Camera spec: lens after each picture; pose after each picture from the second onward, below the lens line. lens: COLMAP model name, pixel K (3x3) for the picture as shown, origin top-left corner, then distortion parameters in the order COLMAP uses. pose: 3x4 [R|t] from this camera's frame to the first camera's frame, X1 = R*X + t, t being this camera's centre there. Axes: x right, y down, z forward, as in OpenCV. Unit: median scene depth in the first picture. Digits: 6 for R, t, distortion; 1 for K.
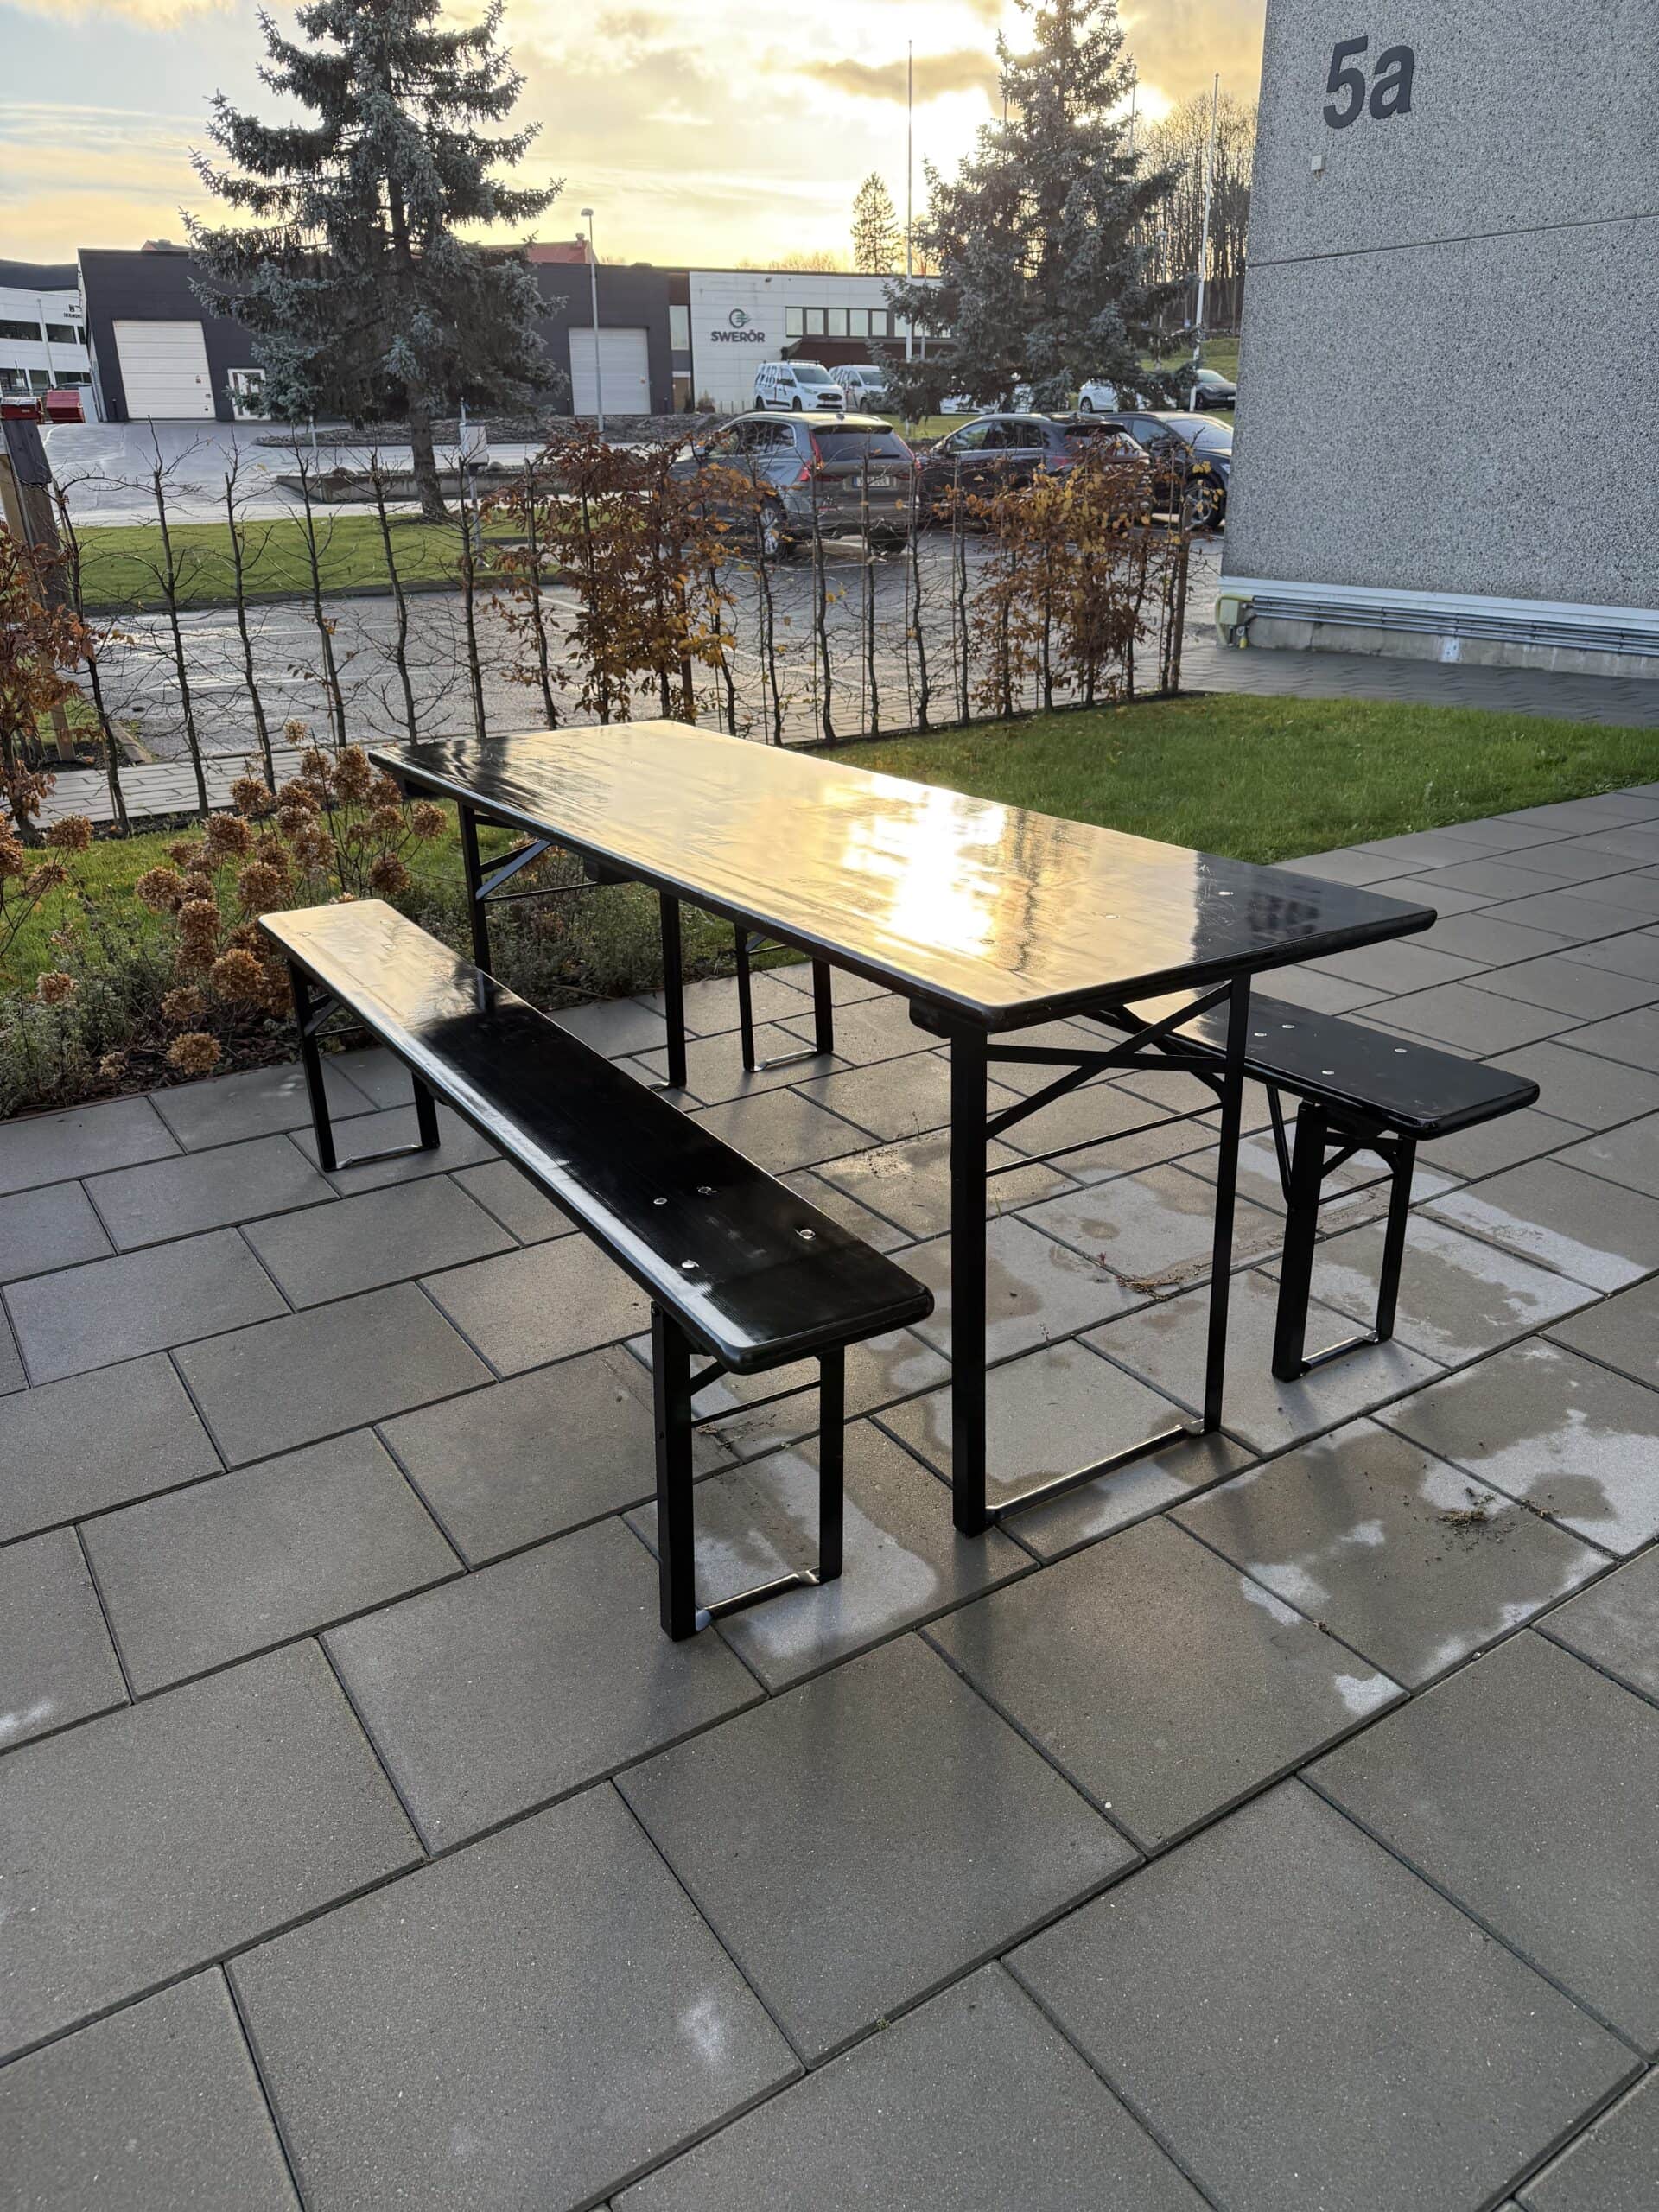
lens RADIAL K [[1581.9, 0, 821.5], [0, 1581.9, 1112.5], [0, 0, 1]] dist [-0.000367, -0.013583]
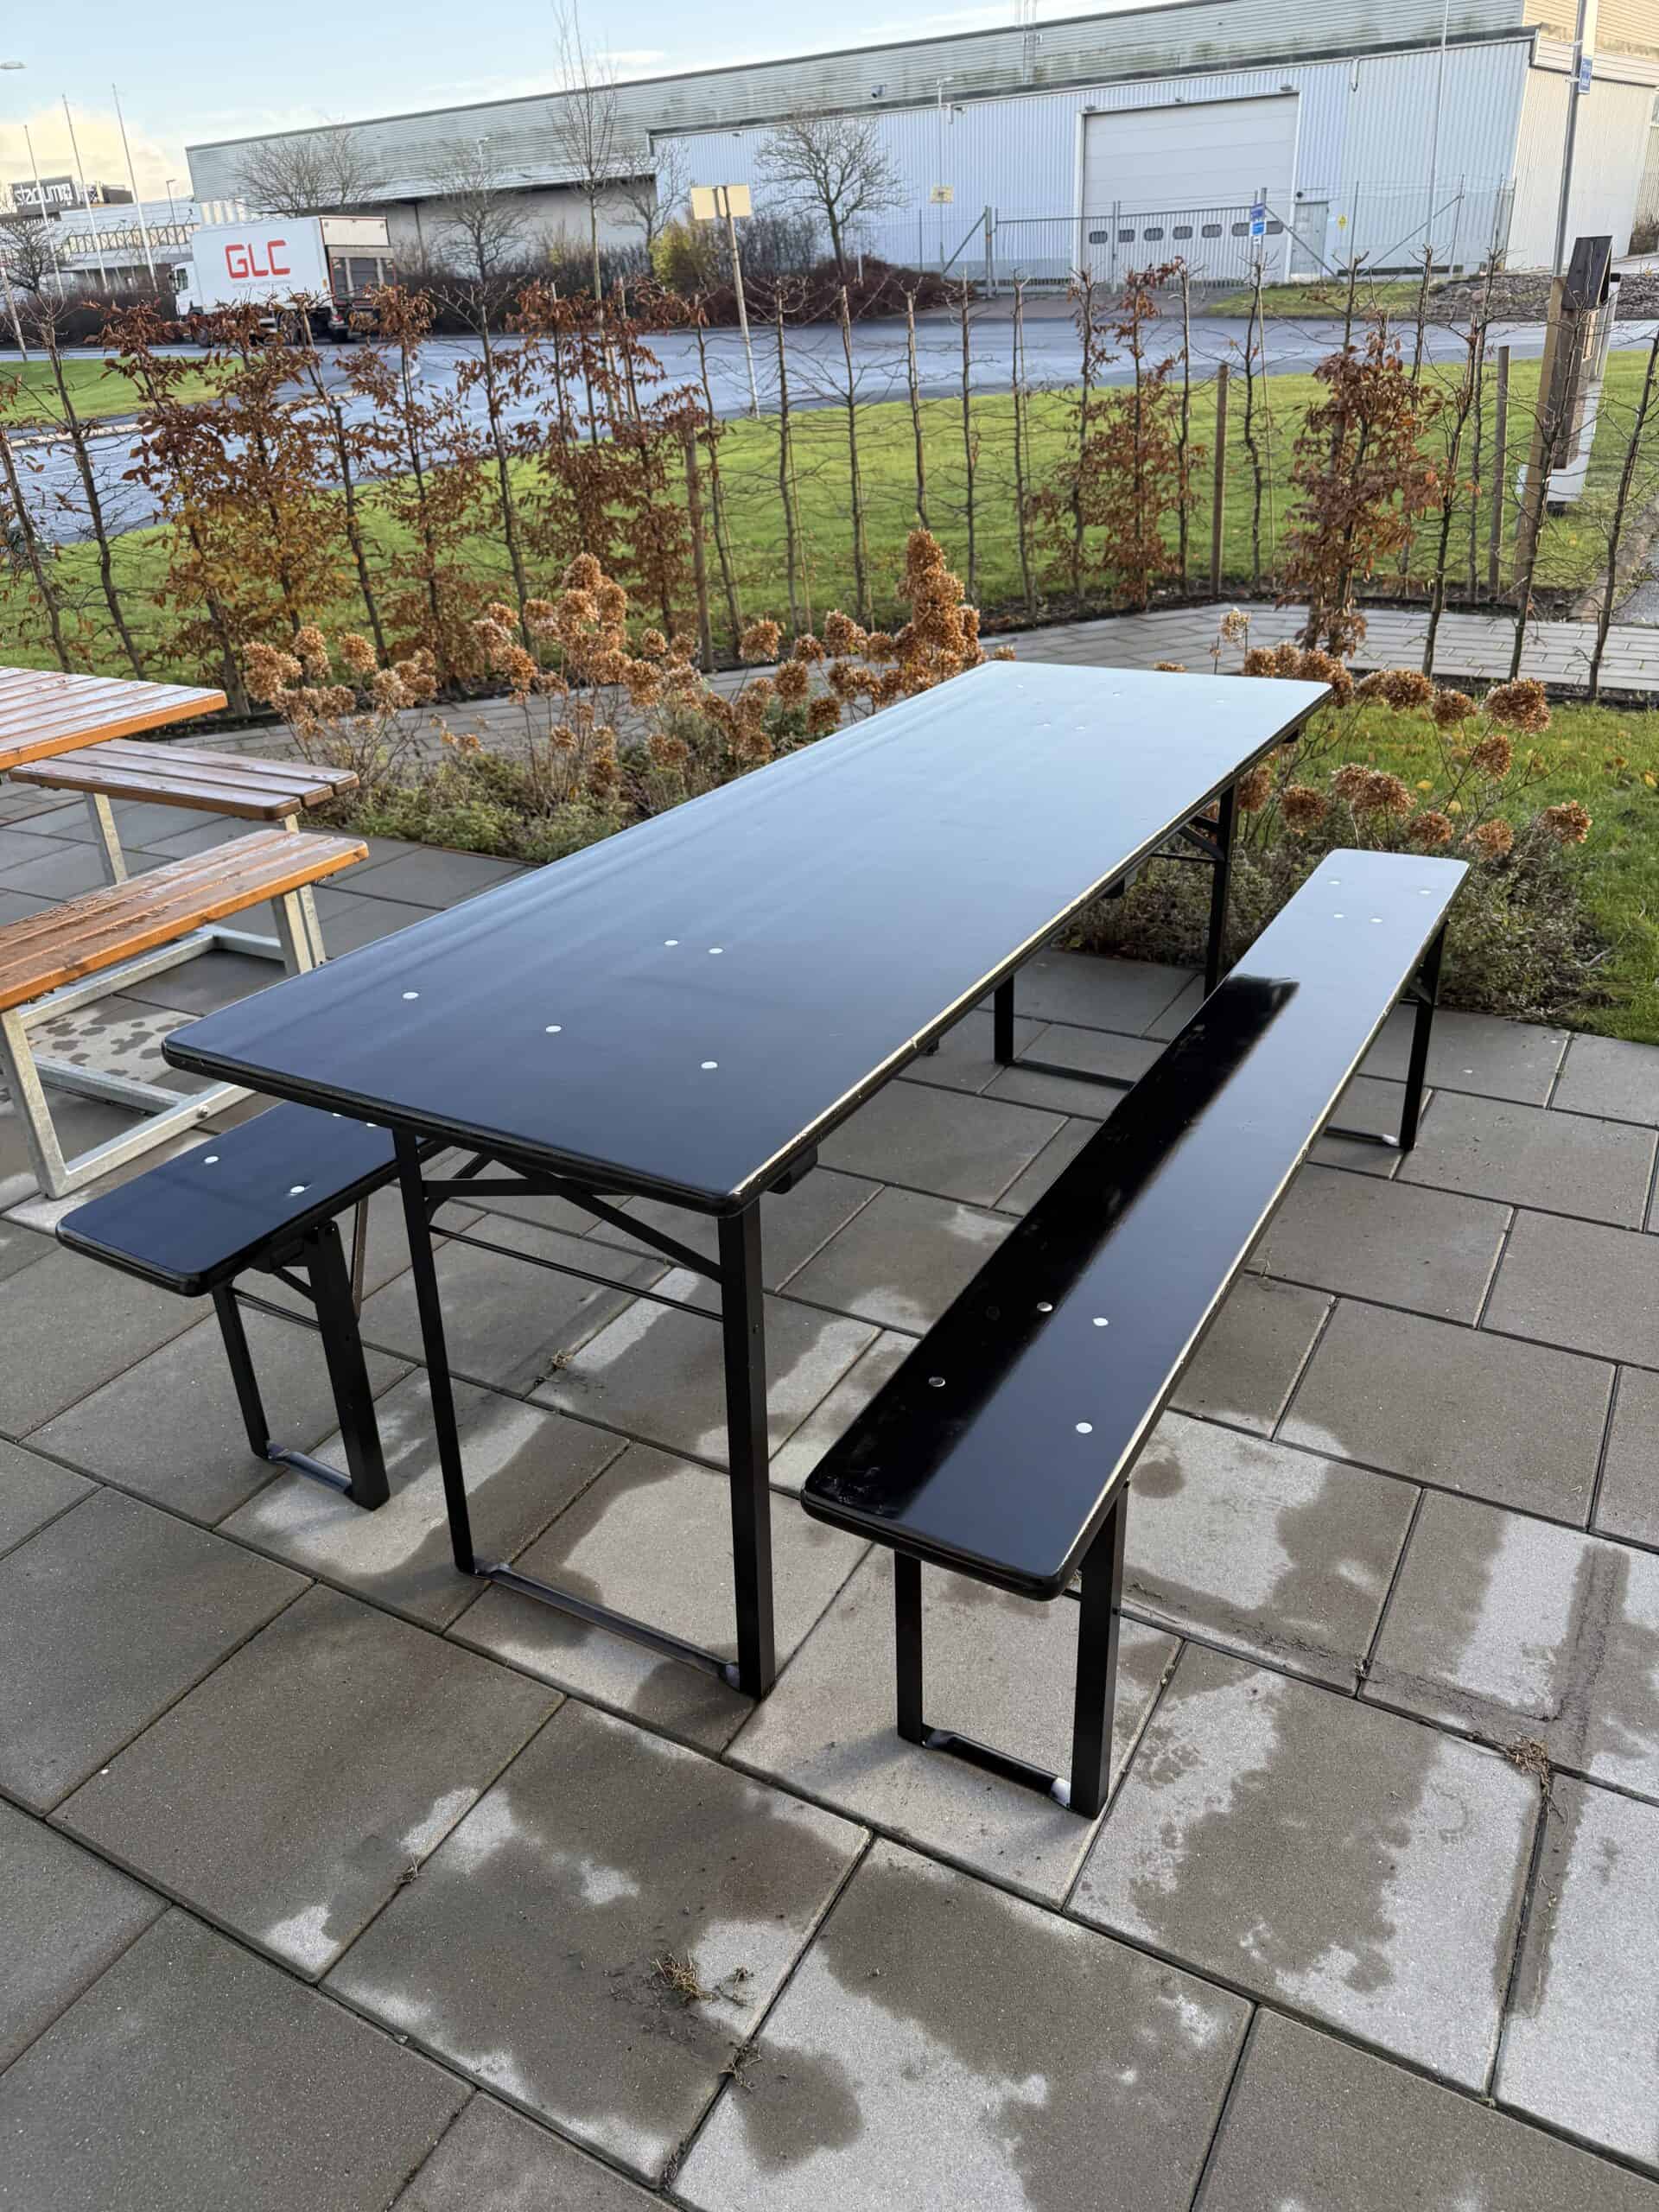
lens RADIAL K [[1581.9, 0, 842.2], [0, 1581.9, 1103.7], [0, 0, 1]] dist [-0.000367, -0.013583]
pose [[0.473687, 0.404514, -0.782298, 0.876898], [-0.318563, 0.906826, 0.276014, -0.348226], [0.821060, 0.118467, 0.558415, 0.624249]]
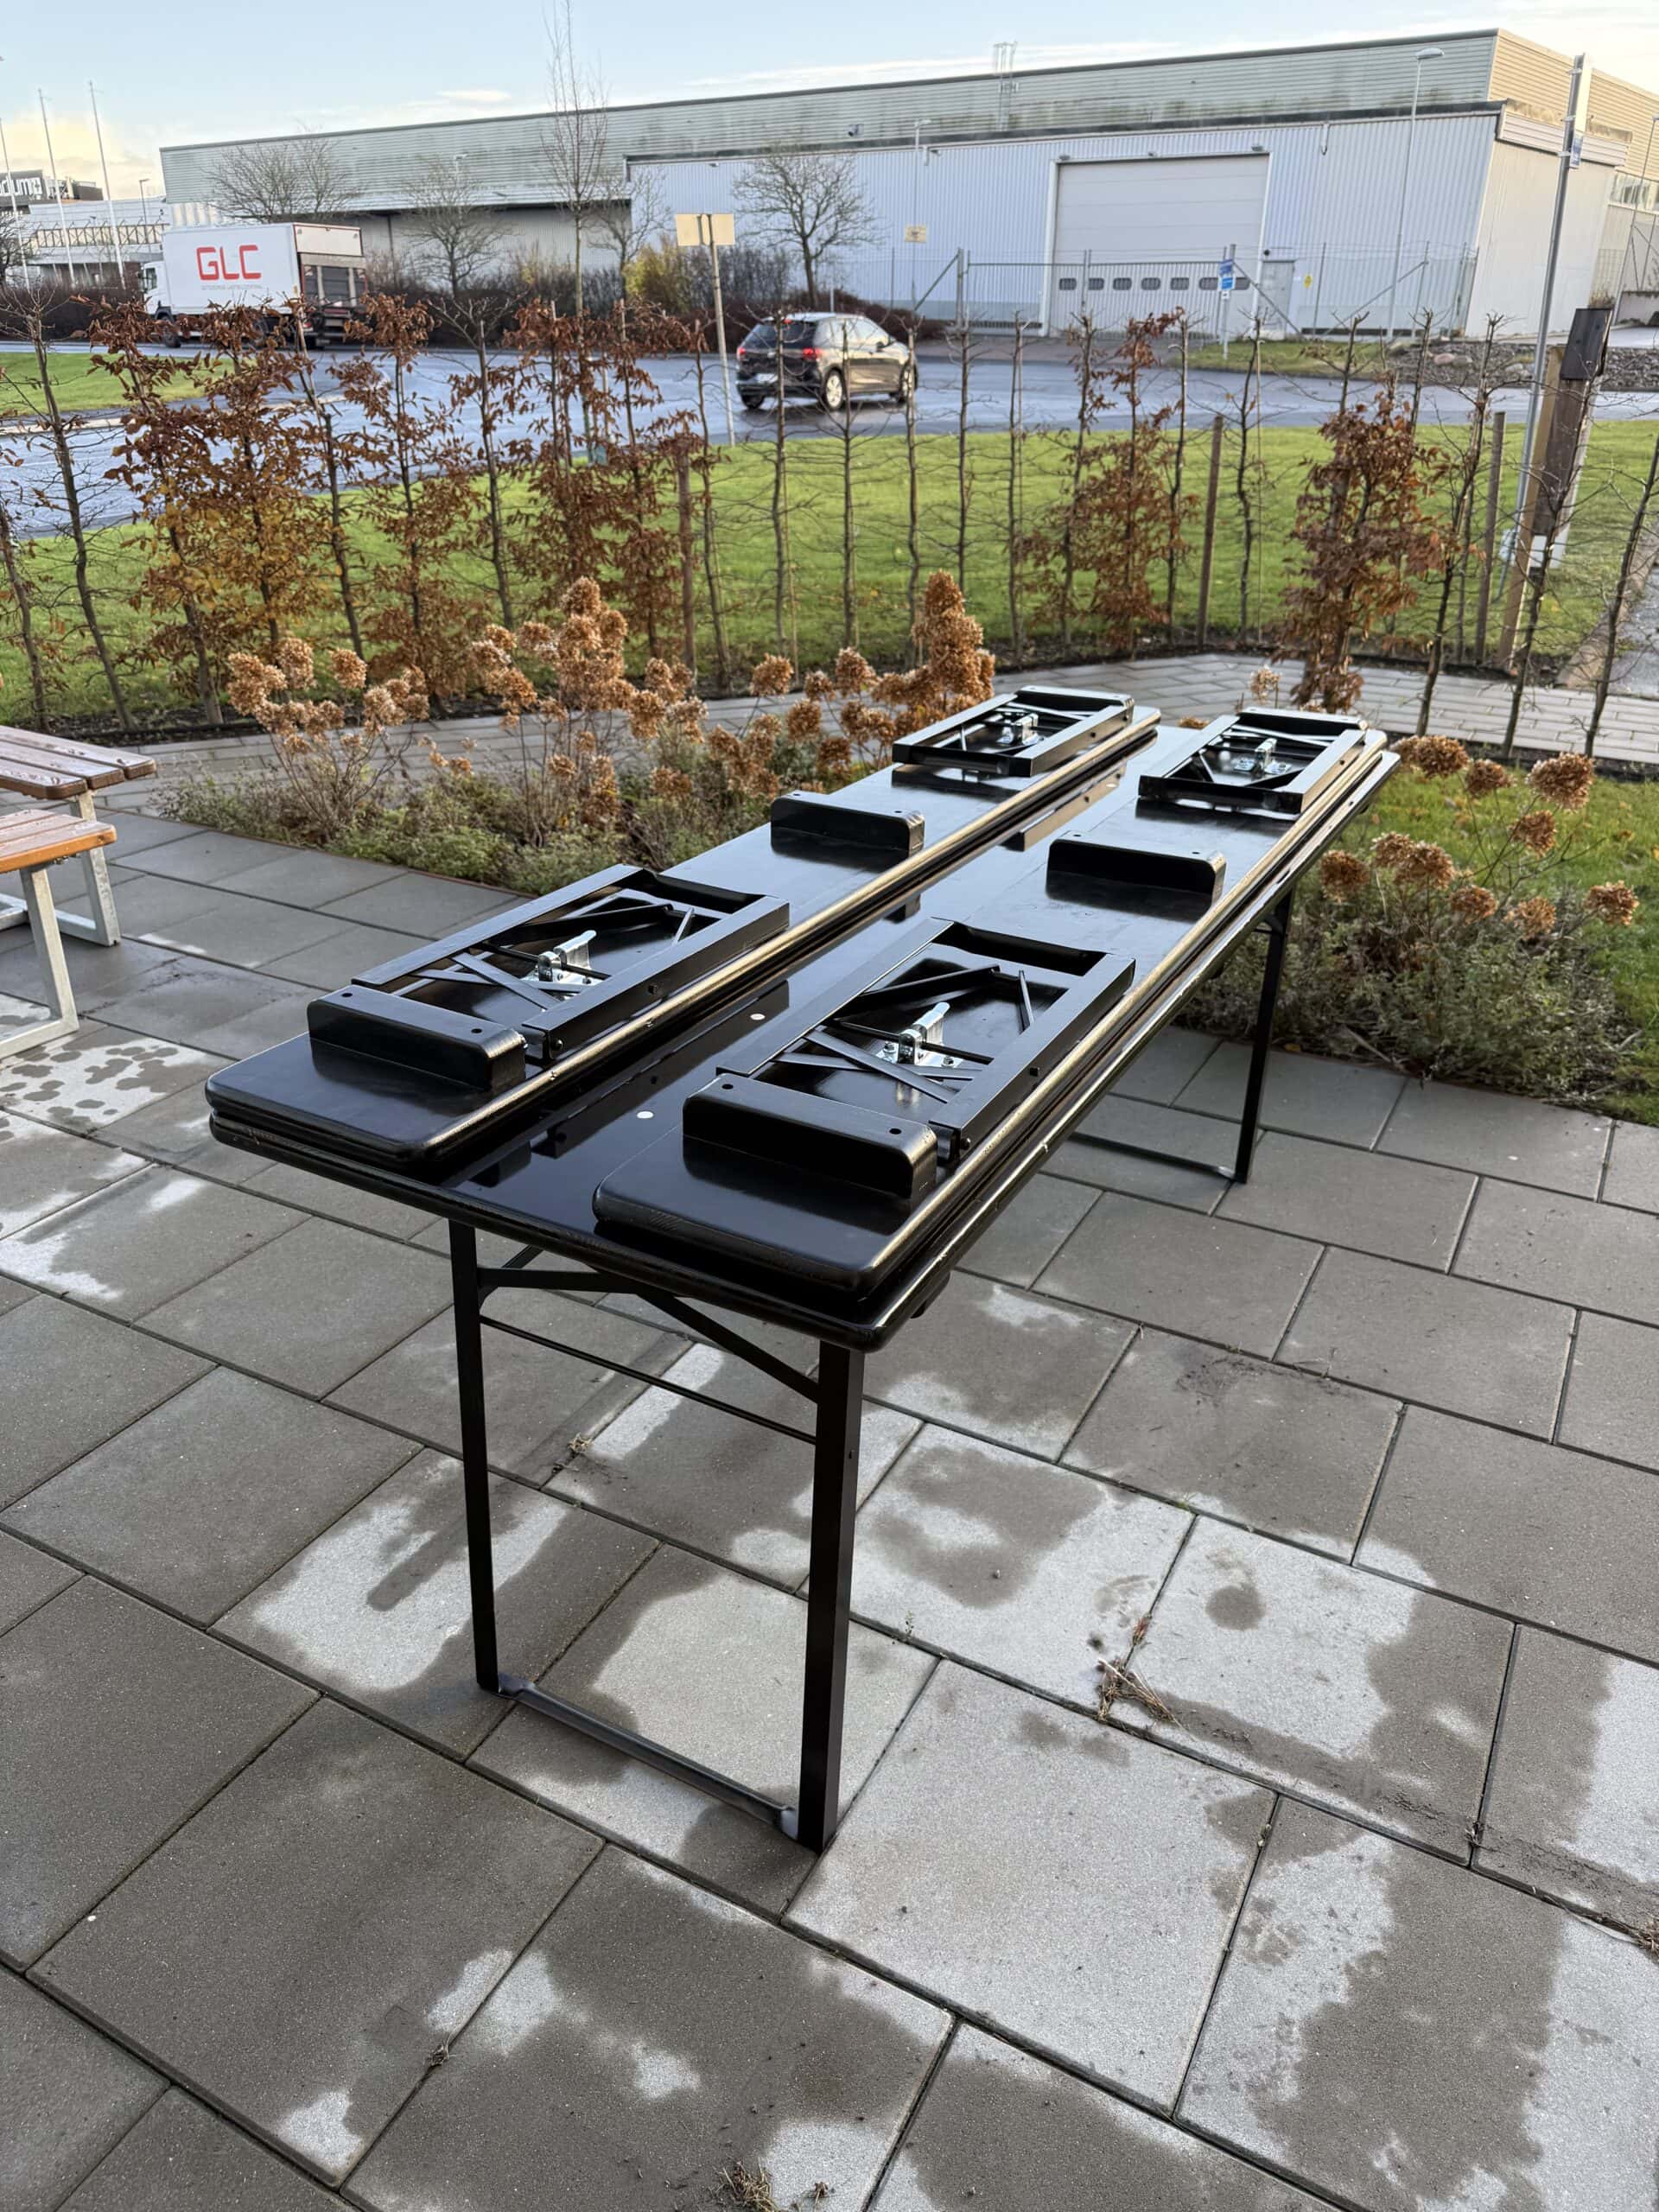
lens RADIAL K [[1581.9, 0, 817.3], [0, 1581.9, 1095.4], [0, 0, 1]] dist [-0.000367, -0.013583]
pose [[0.478118, 0.406354, -0.778640, 0.764188], [-0.359841, 0.899343, 0.248389, -0.332135], [0.801198, 0.161428, 0.576214, 0.592629]]
